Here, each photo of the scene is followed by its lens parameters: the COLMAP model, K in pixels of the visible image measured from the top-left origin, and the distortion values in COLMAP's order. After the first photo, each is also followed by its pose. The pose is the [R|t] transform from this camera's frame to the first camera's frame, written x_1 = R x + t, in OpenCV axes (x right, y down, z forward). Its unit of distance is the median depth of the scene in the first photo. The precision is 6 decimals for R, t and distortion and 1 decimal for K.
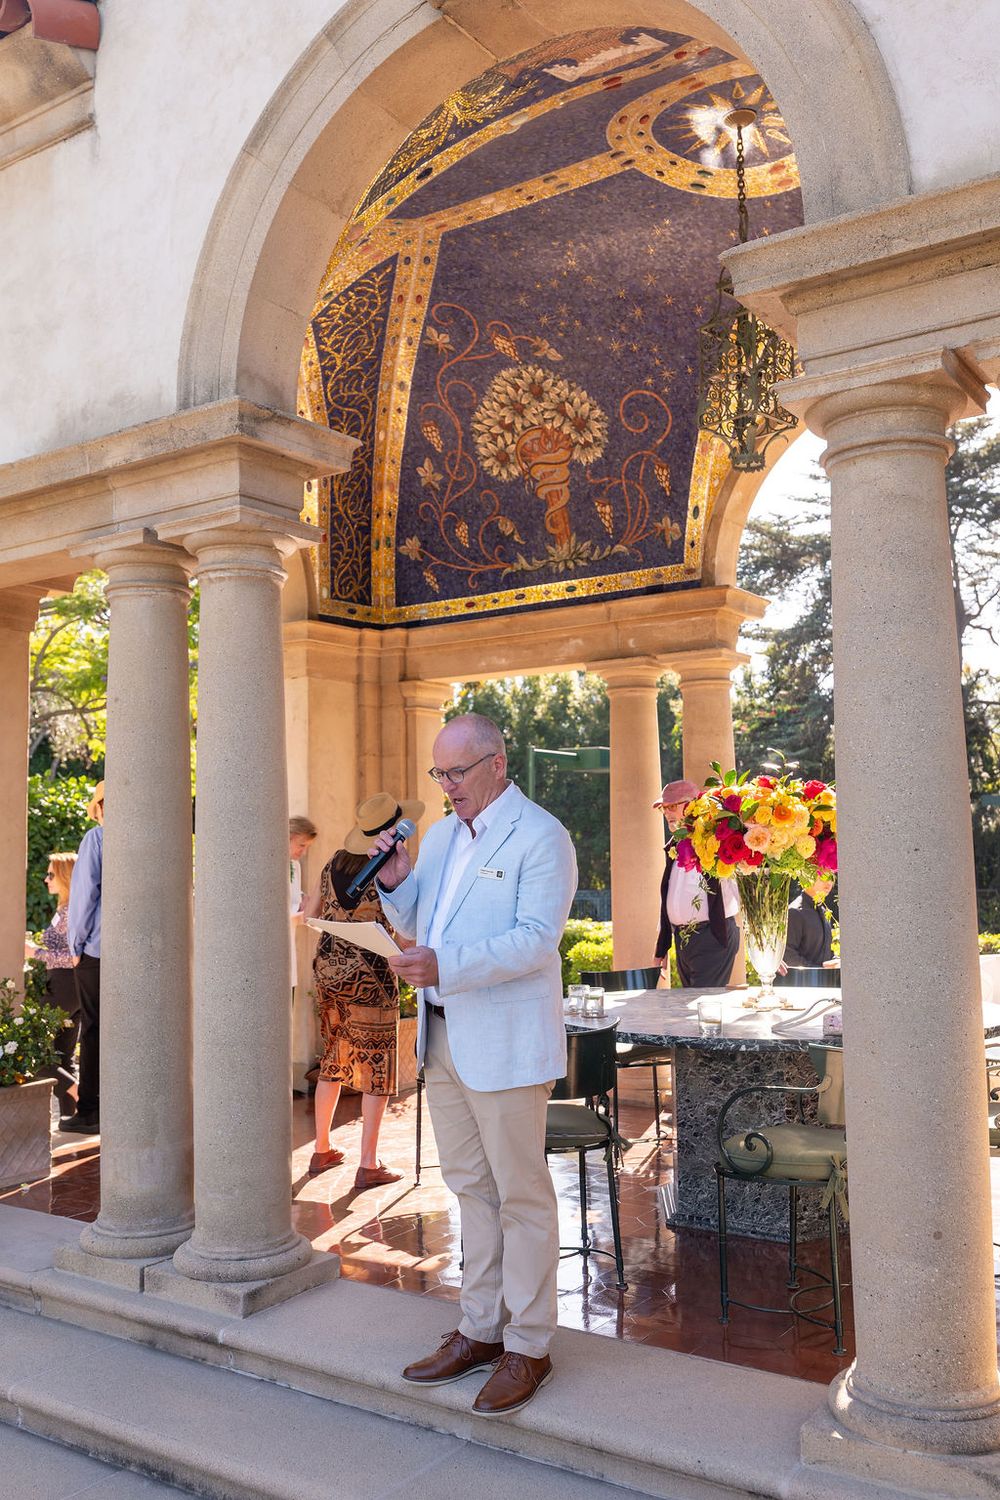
lens RADIAL K [[1324.9, 0, 499.3], [0, 1324.9, 751.2], [0, 0, 1]] dist [-0.000391, -0.008664]
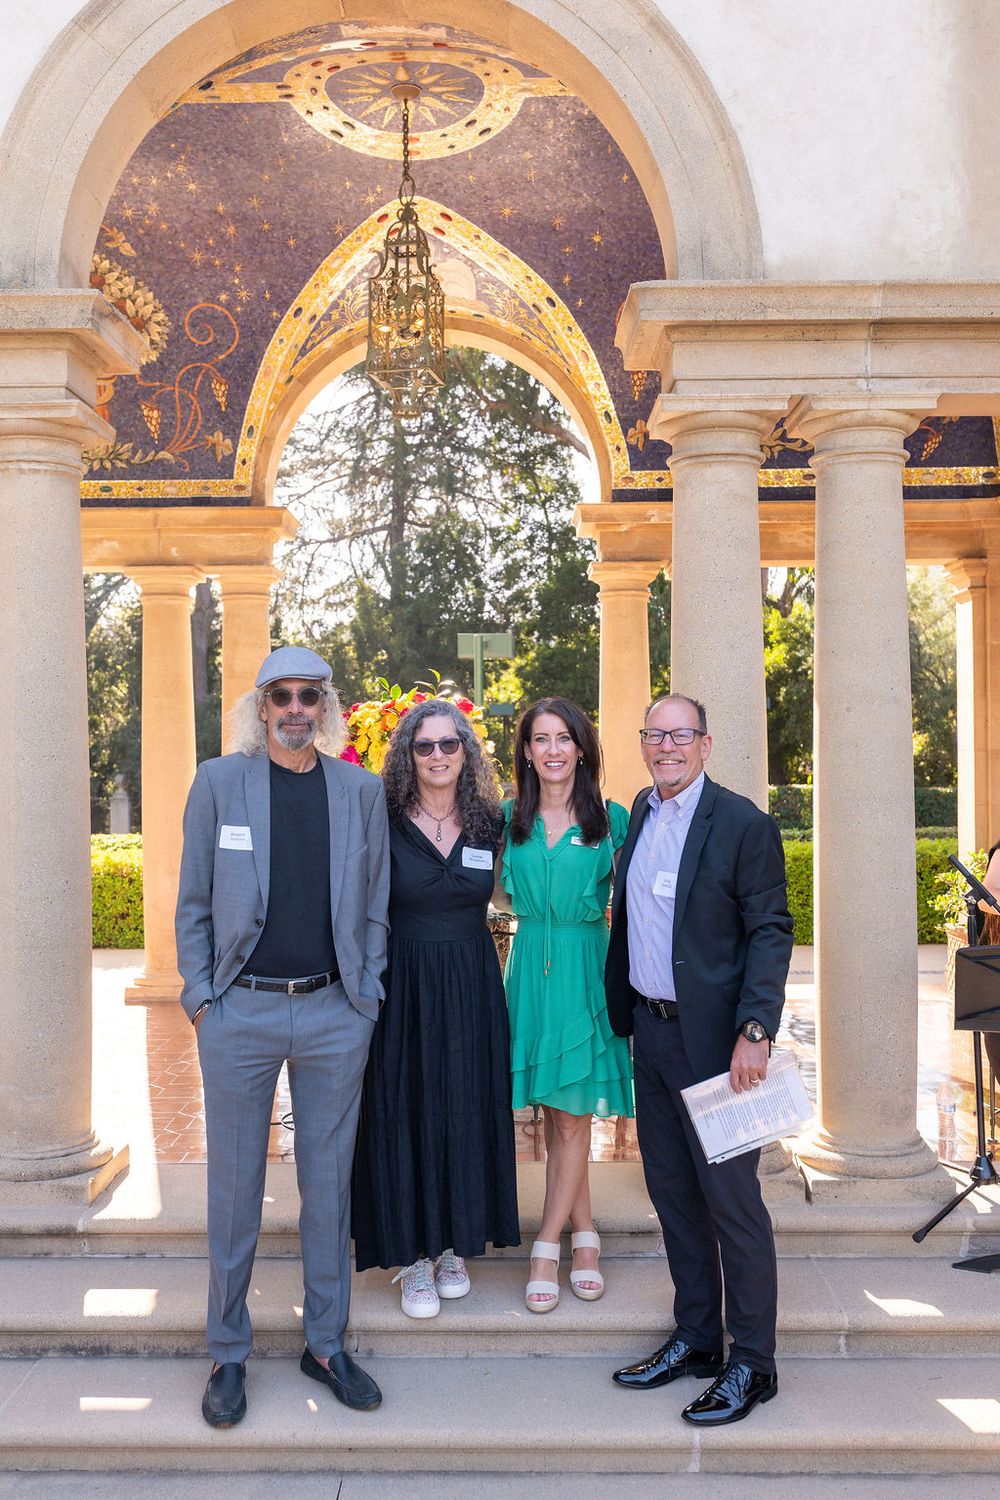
lens RADIAL K [[1373.0, 0, 500.3], [0, 1373.0, 752.4], [0, 0, 1]] dist [-0.003248, 0.000000]
pose [[0.828278, 0.010031, 0.560228, -0.288651], [-0.049332, 0.997263, 0.055079, 0.001375], [-0.558142, -0.073258, 0.826505, -0.017110]]
